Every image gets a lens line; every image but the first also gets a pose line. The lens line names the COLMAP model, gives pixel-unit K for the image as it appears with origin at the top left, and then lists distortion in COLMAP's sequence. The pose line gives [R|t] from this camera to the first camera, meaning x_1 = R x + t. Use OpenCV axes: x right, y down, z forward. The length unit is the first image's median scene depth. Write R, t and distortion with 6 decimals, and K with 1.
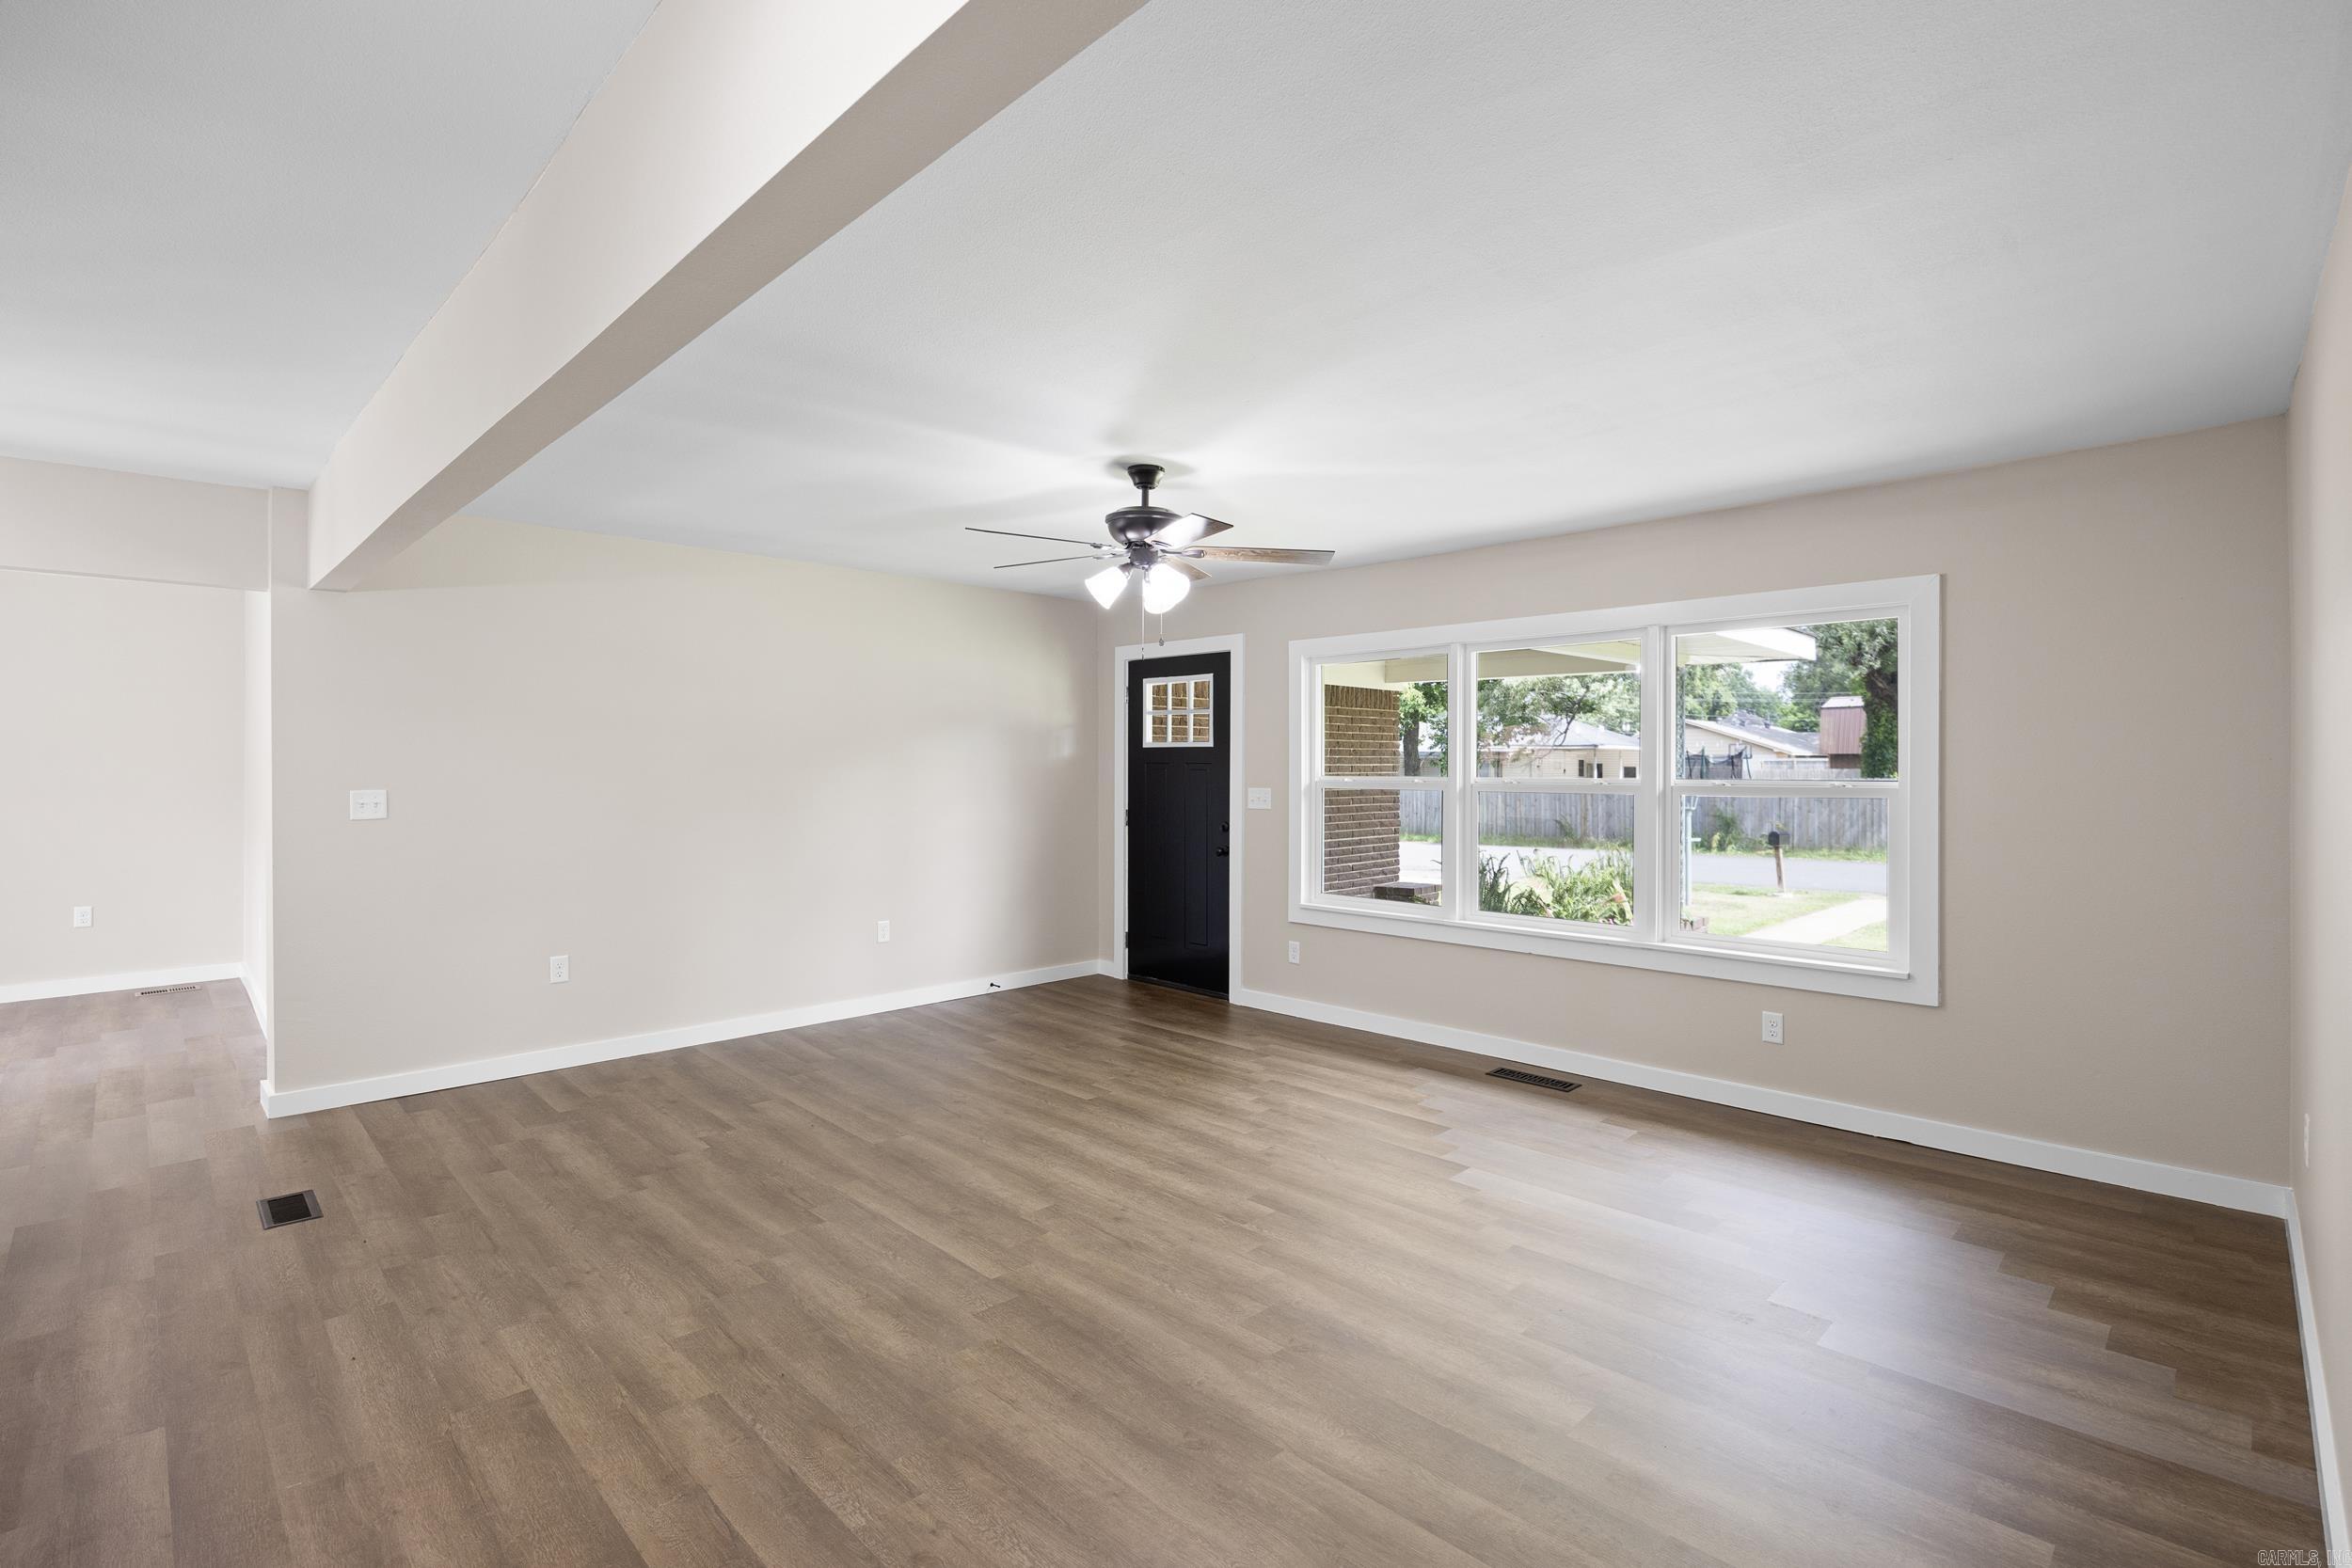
lens RADIAL K [[1071.3, 0, 1183.7], [0, 1071.3, 754.0], [0, 0, 1]] dist [-0.014331, 0.000302]
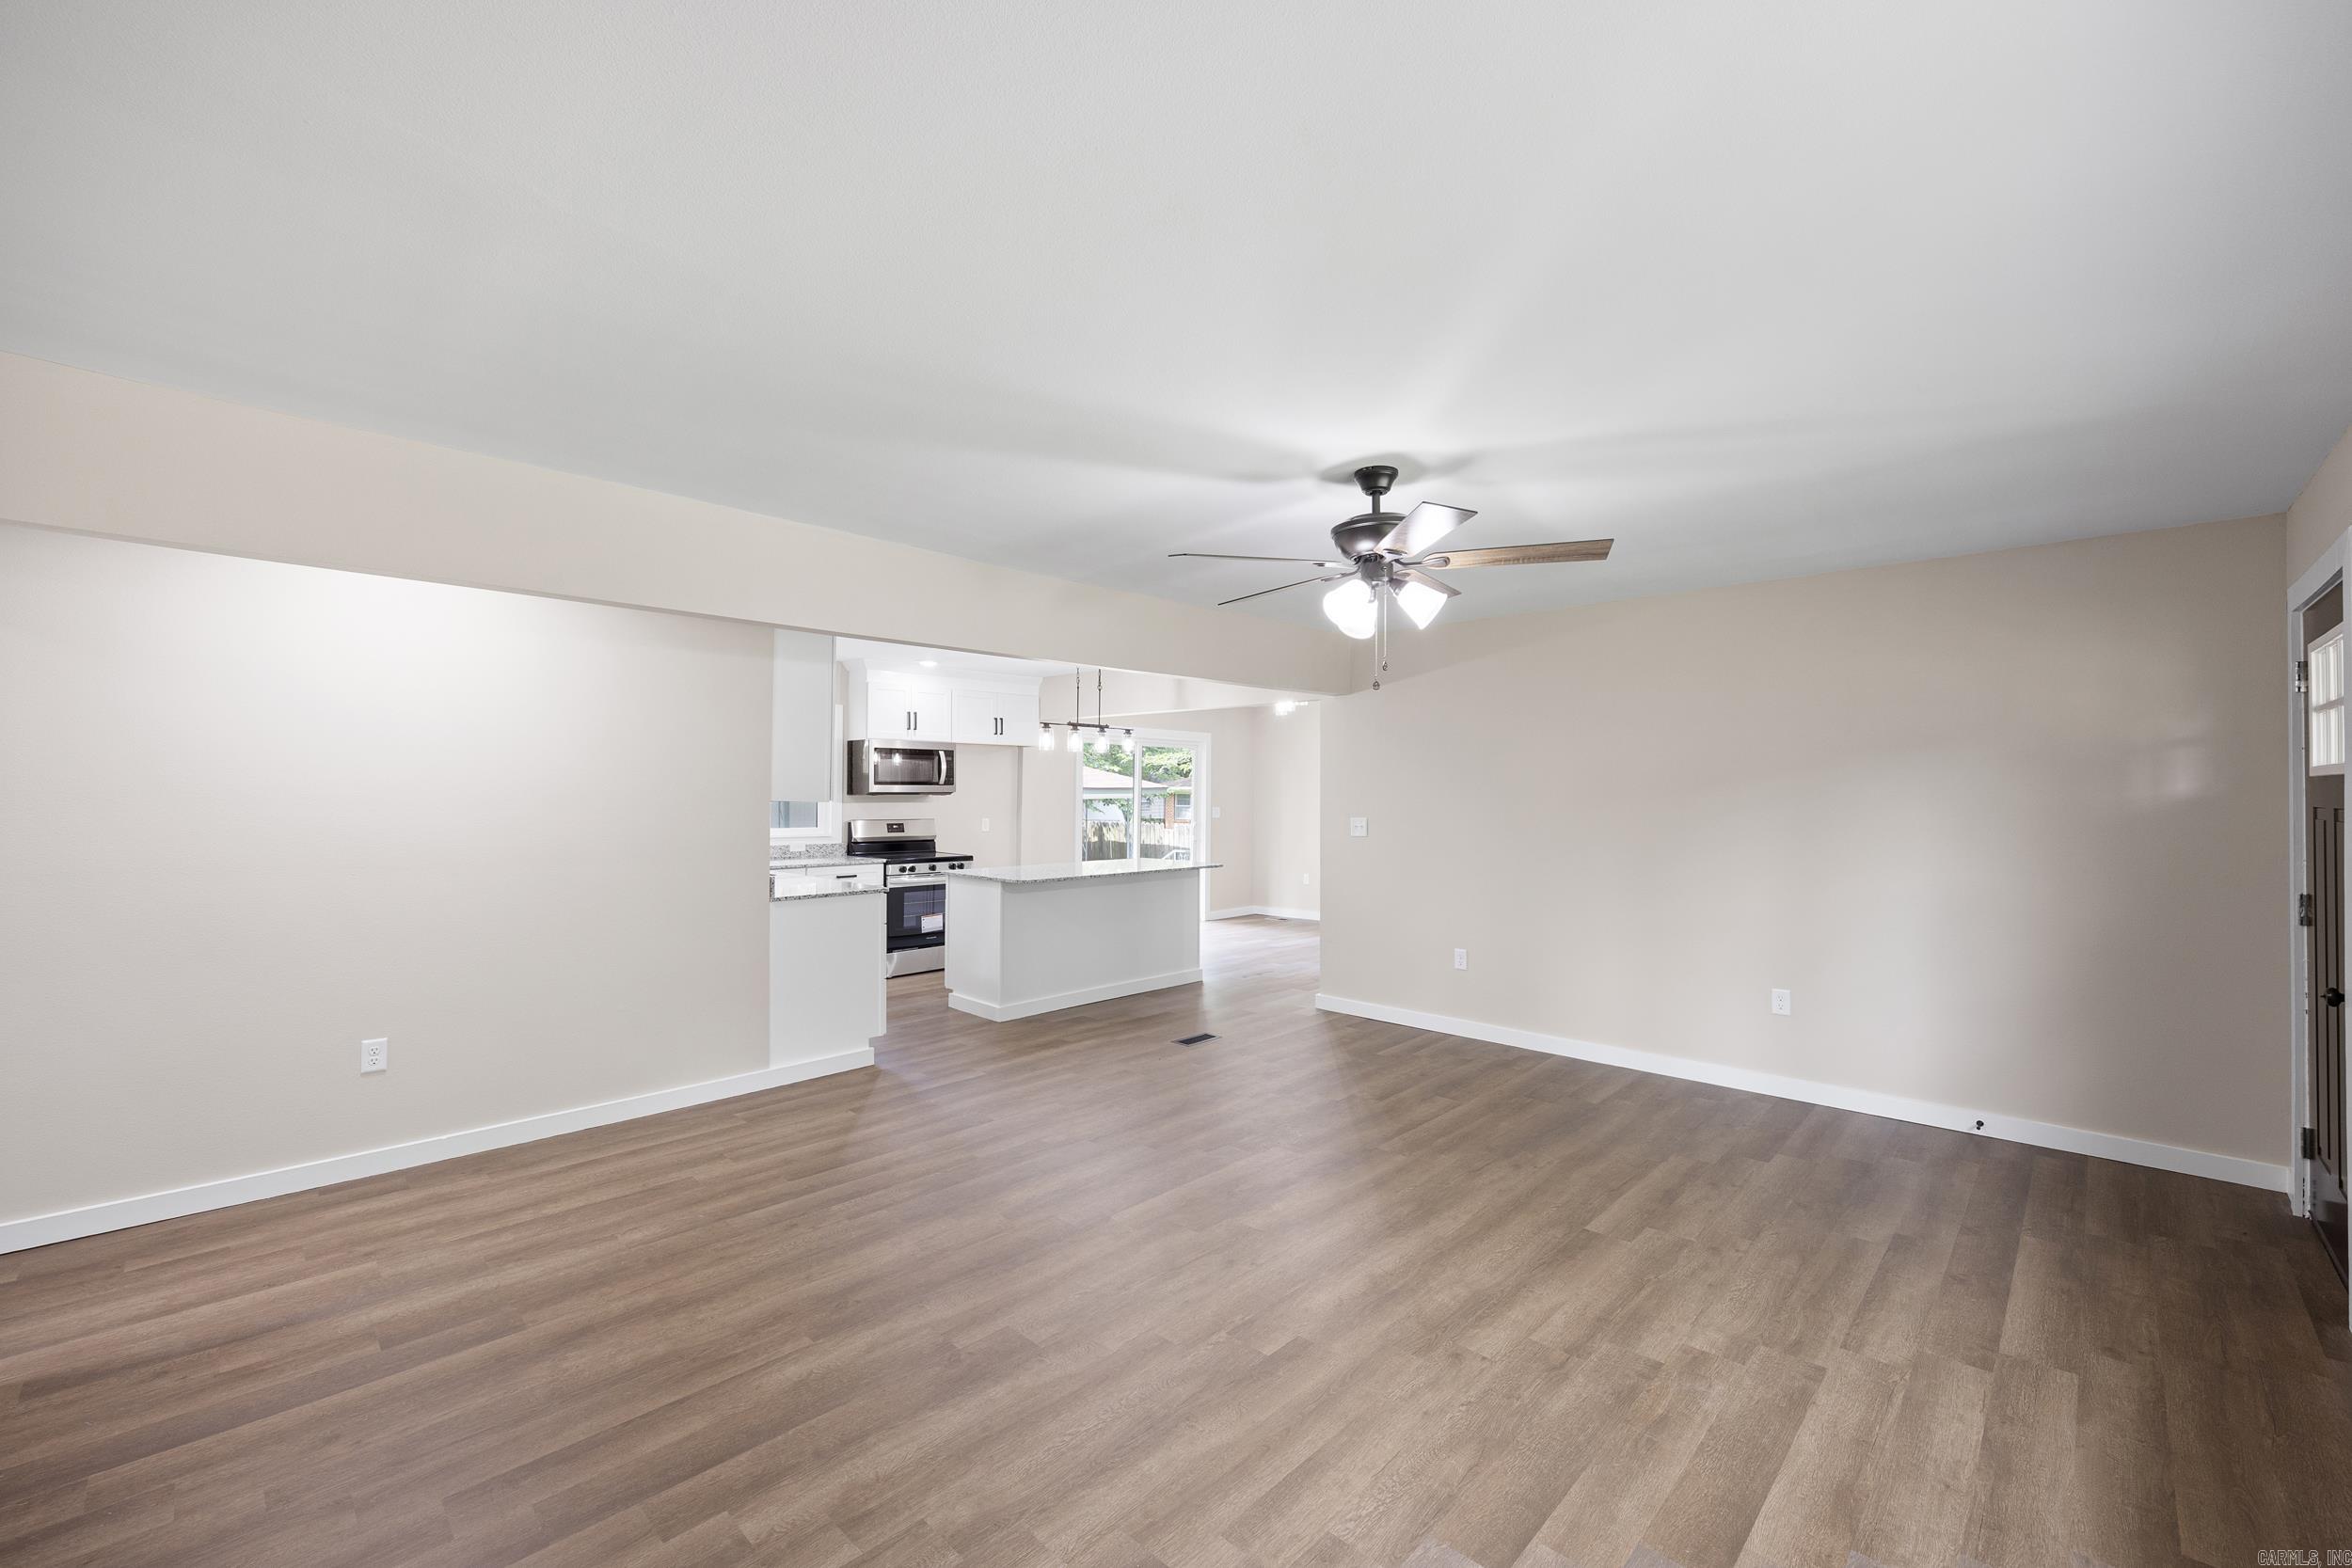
lens RADIAL K [[953.0, 0, 1195.9], [0, 953.0, 786.6], [0, 0, 1]] dist [0.000711, 0.000279]
pose [[0.030184, -0.008591, -0.999507, 0.739858], [0.008683, 0.999928, -0.008332, -0.002228], [0.999507, -0.008427, 0.030256, 0.837018]]
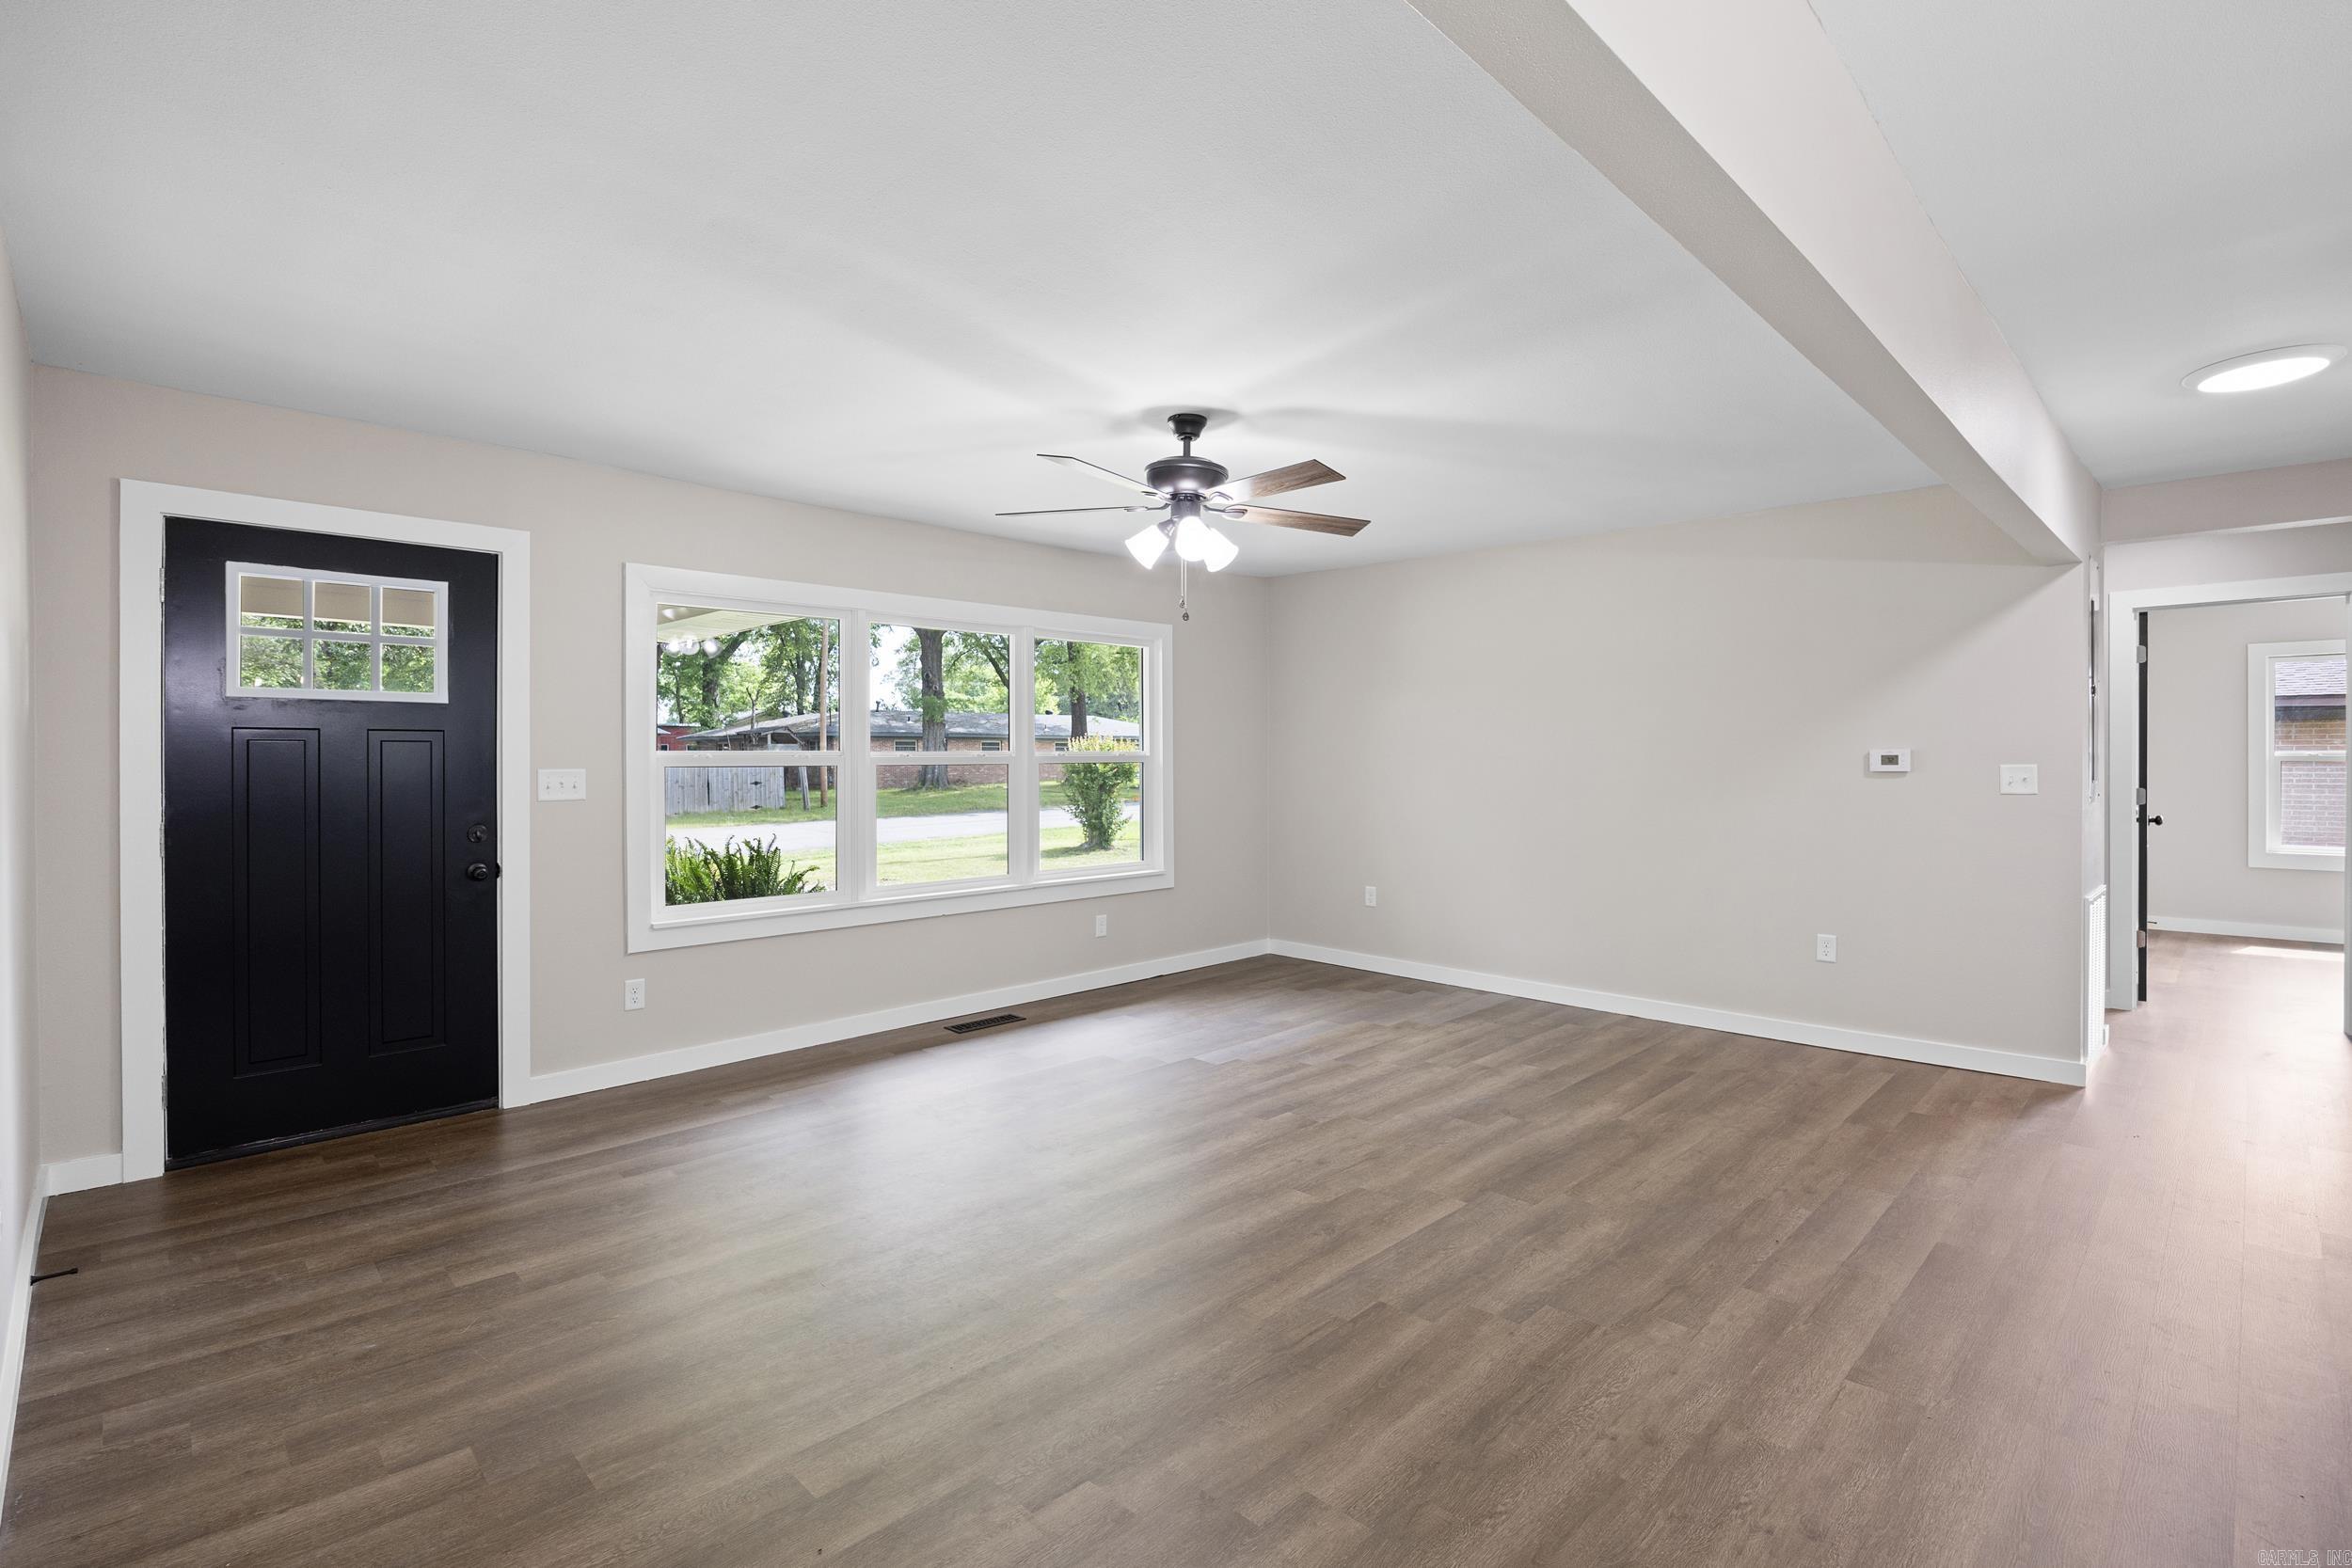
lens RADIAL K [[1071.3, 0, 1183.7], [0, 1071.3, 754.0], [0, 0, 1]] dist [-0.014331, 0.000302]
pose [[0.006708, -0.001086, 0.999977, -0.989380], [-0.010692, 0.999942, 0.001158, 0.029087], [-0.999920, -0.010700, 0.006696, 1.004720]]
